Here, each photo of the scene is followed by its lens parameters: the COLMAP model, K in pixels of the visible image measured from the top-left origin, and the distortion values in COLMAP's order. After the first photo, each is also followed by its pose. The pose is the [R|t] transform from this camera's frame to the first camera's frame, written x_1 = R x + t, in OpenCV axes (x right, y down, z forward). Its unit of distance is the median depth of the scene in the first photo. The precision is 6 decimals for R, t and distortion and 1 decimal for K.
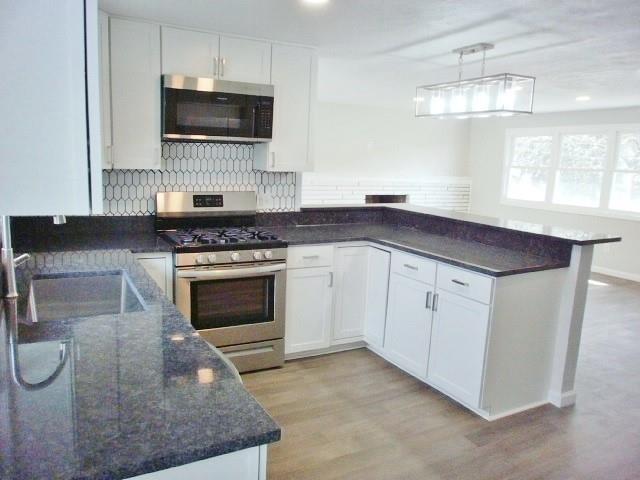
lens RADIAL K [[497.4, 0, 313.4], [0, 497.4, 239.7], [0, 0, 1]] dist [-0.240786, 0.355243]
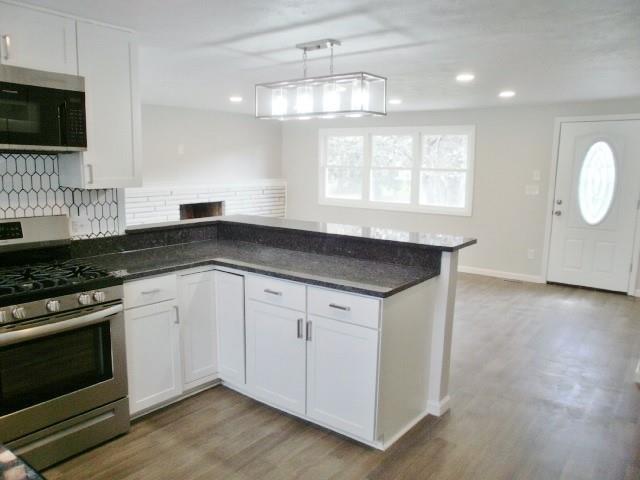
lens RADIAL K [[498.6, 0, 318.0], [0, 498.6, 244.8], [0, 0, 1]] dist [-0.239639, 0.359565]
pose [[0.912648, -0.084811, 0.399851, -0.067558], [0.081888, 0.996342, 0.024423, -0.039143], [-0.400459, 0.010453, 0.916255, 0.153581]]
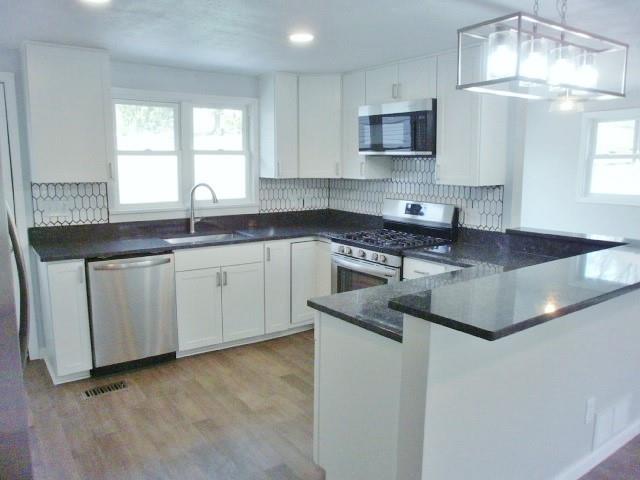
lens RADIAL K [[497.4, 0, 313.4], [0, 497.4, 239.7], [0, 0, 1]] dist [-0.240786, 0.355243]
pose [[0.124475, 0.115940, -0.985426, 0.901385], [-0.154737, 0.983267, 0.096140, -0.087555], [0.980083, 0.140514, 0.140332, 0.651990]]
